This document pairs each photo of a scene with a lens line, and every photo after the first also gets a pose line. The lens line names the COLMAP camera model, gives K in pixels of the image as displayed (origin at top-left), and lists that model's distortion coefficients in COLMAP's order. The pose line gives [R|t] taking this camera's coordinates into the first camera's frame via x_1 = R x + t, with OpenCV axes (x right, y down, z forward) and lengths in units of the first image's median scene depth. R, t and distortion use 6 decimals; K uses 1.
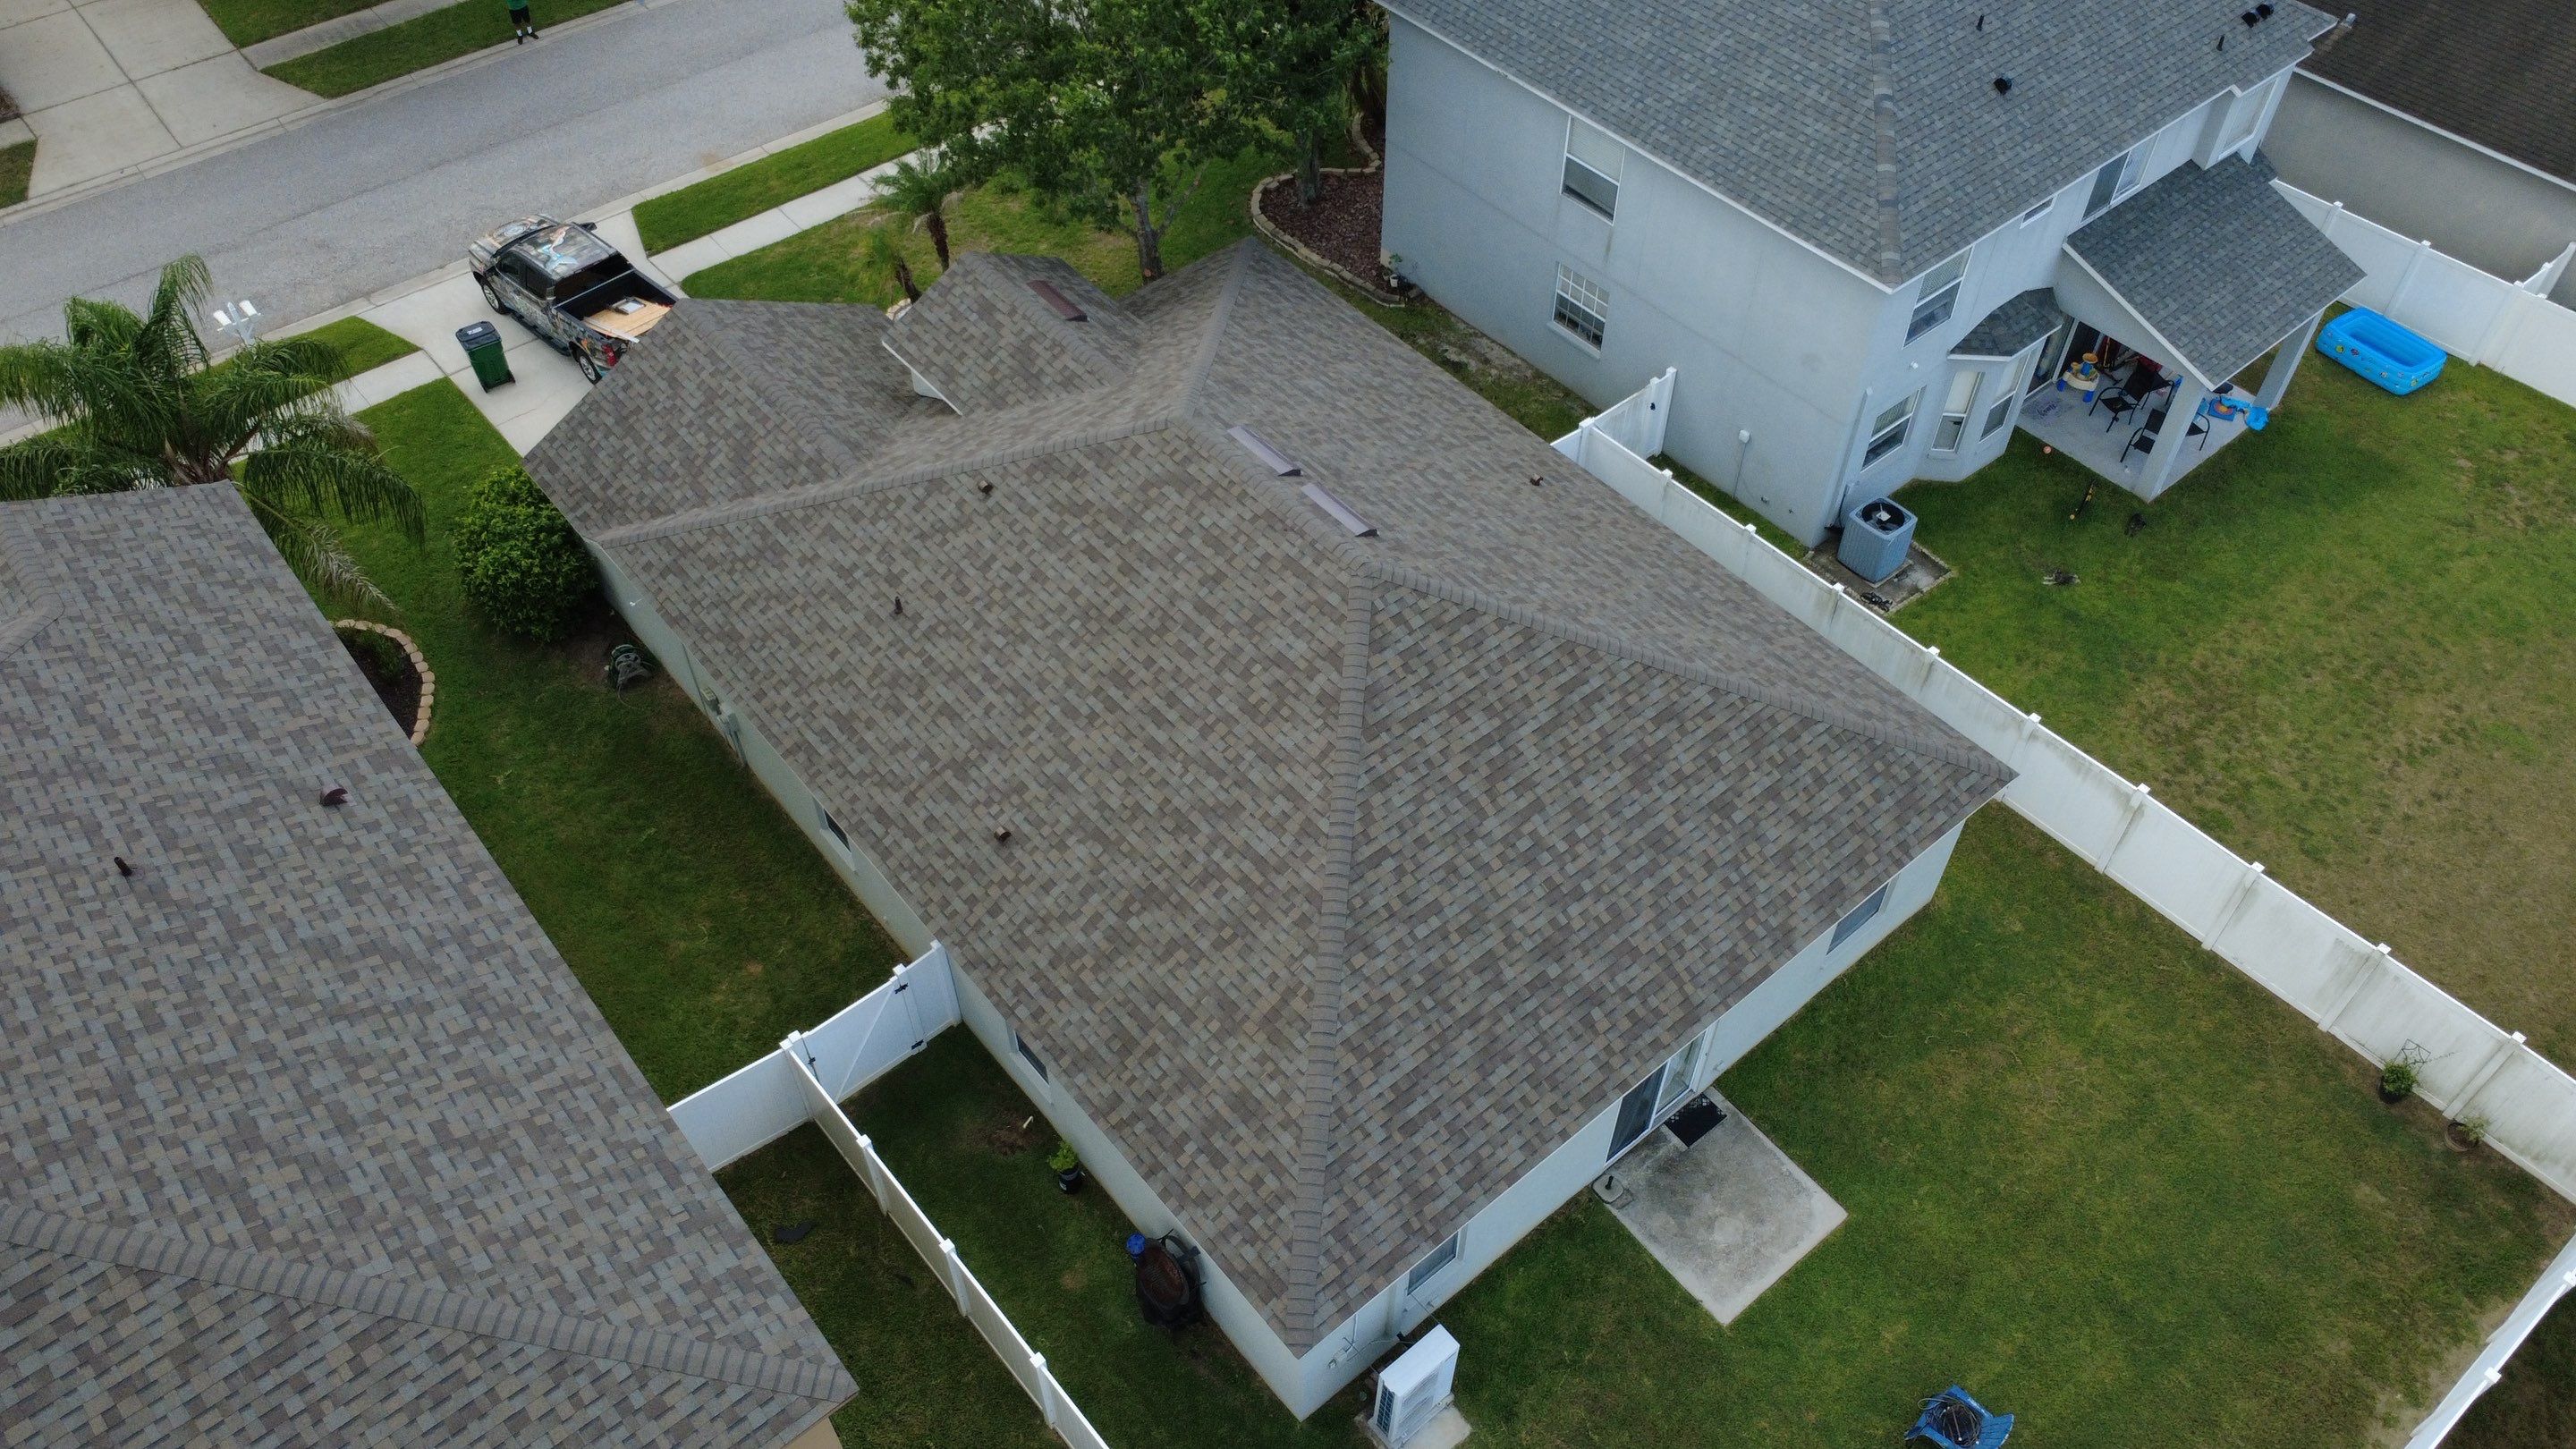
lens RADIAL K [[1877.1, 0, 1281.5], [0, 1877.1, 720.6], [0, 0, 1]] dist [-0.003247, 0.007580]
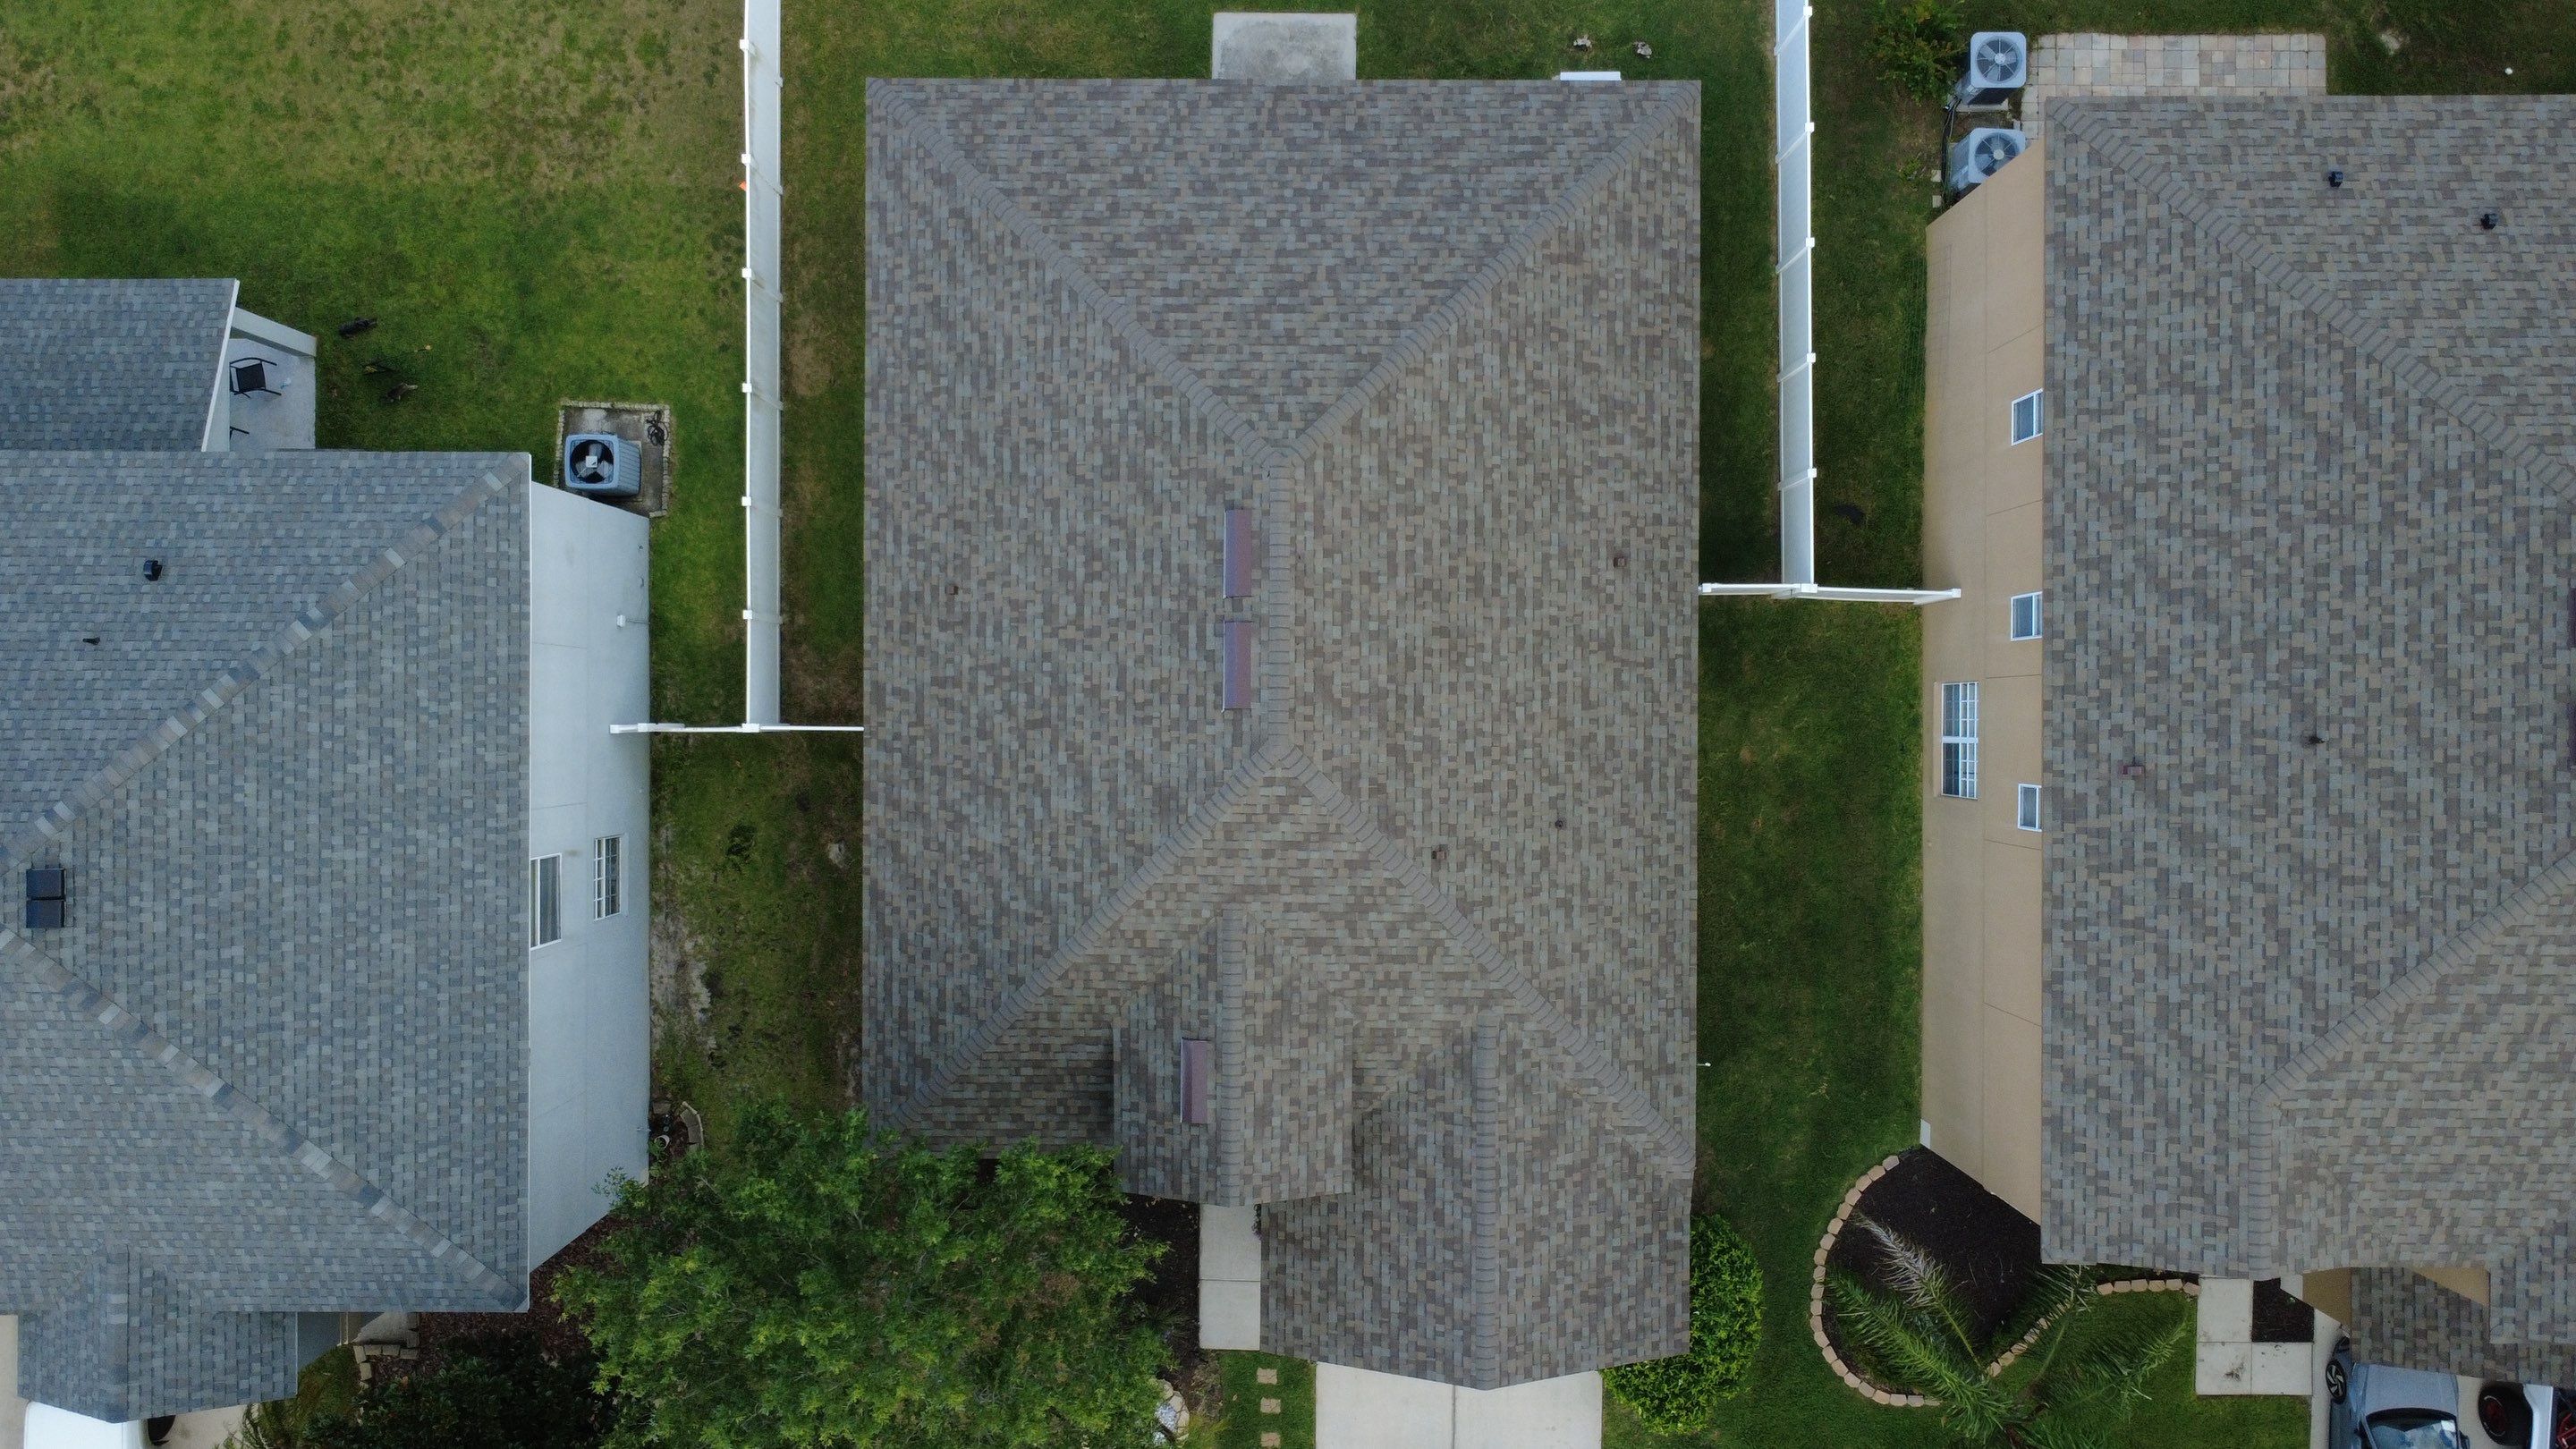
lens RADIAL K [[1877.1, 0, 1286.5], [0, 1877.1, 721.1], [0, 0, 1]] dist [-0.003247, 0.007580]
pose [[-0.767070, -0.641563, 0.001134, -0.053565], [0.481174, -0.574134, 0.662451, -0.873678], [-0.424353, 0.508692, 0.749104, 0.259332]]
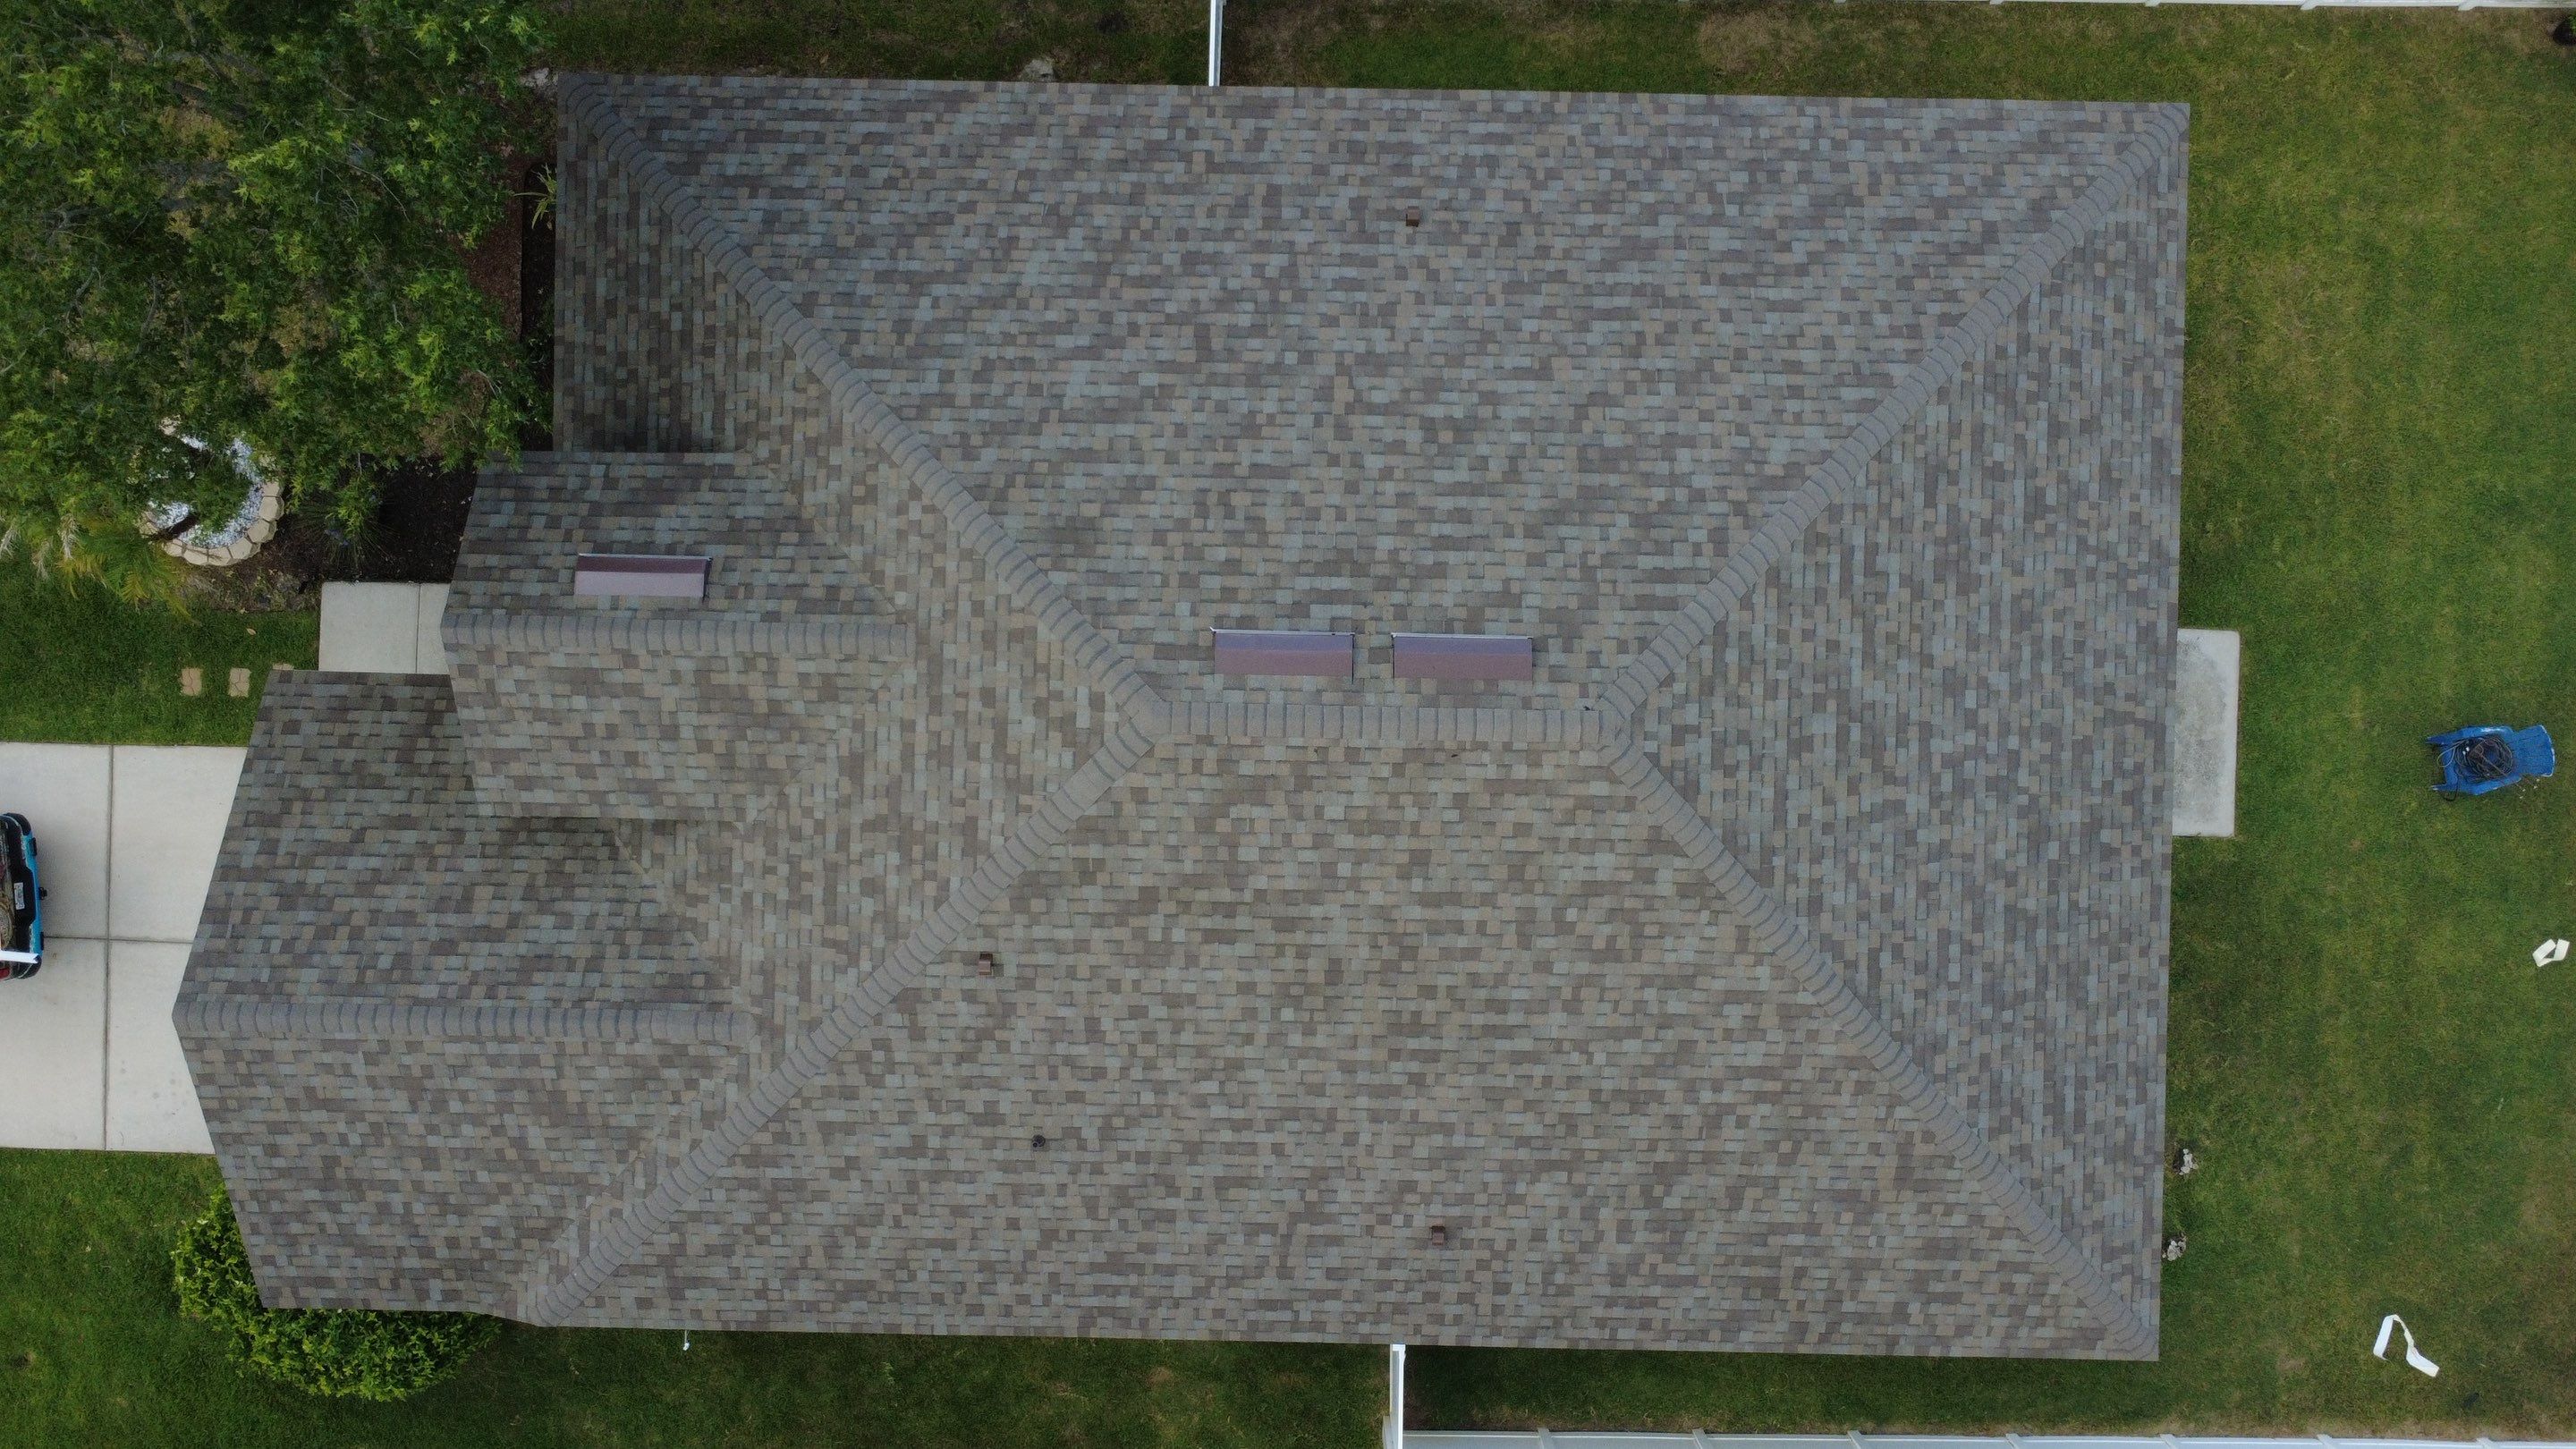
lens RADIAL K [[1877.1, 0, 1281.9], [0, 1877.1, 720.3], [0, 0, 1]] dist [-0.003247, 0.007580]
pose [[0.653156, -0.757127, -0.012062, -0.020459], [0.568451, 0.479742, 0.668365, -0.594400], [-0.500251, -0.443403, 0.743736, 0.550638]]
